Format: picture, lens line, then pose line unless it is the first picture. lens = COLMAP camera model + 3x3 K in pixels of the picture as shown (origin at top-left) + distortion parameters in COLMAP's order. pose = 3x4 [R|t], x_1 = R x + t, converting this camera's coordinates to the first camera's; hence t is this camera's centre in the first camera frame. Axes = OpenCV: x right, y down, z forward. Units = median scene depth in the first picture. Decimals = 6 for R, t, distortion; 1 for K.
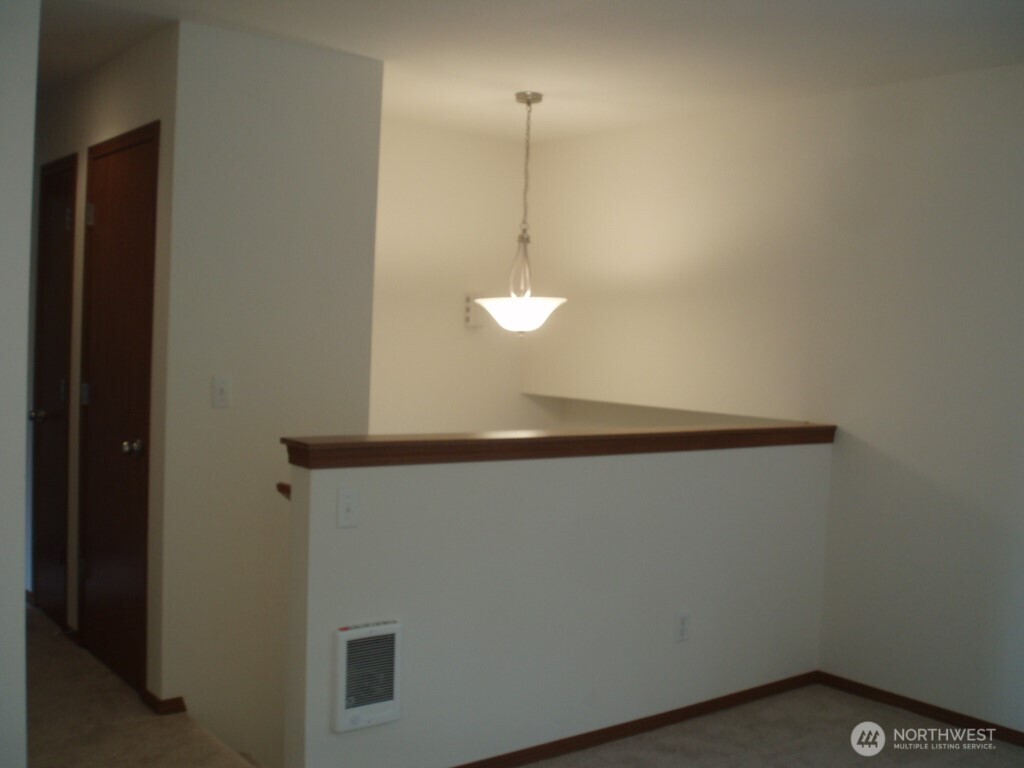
lens RADIAL K [[1098.6, 0, 512.0], [0, 1098.6, 384.0], [0, 0, 1]] dist [-0.136415, 0.049697]
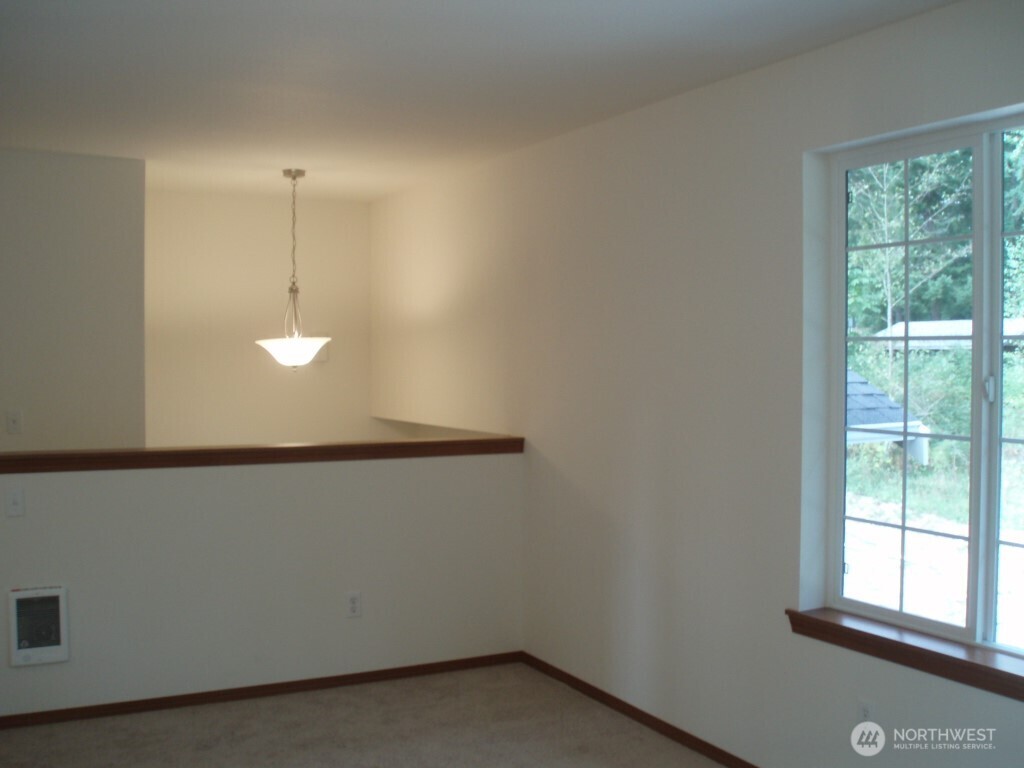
lens RADIAL K [[1098.6, 0, 512.0], [0, 1098.6, 384.0], [0, 0, 1]] dist [-0.136415, 0.049697]
pose [[0.983319, -0.034711, -0.178548, 0.463219], [0.030060, 0.999136, -0.028687, 0.013609], [0.179390, 0.022842, 0.983513, -0.143236]]
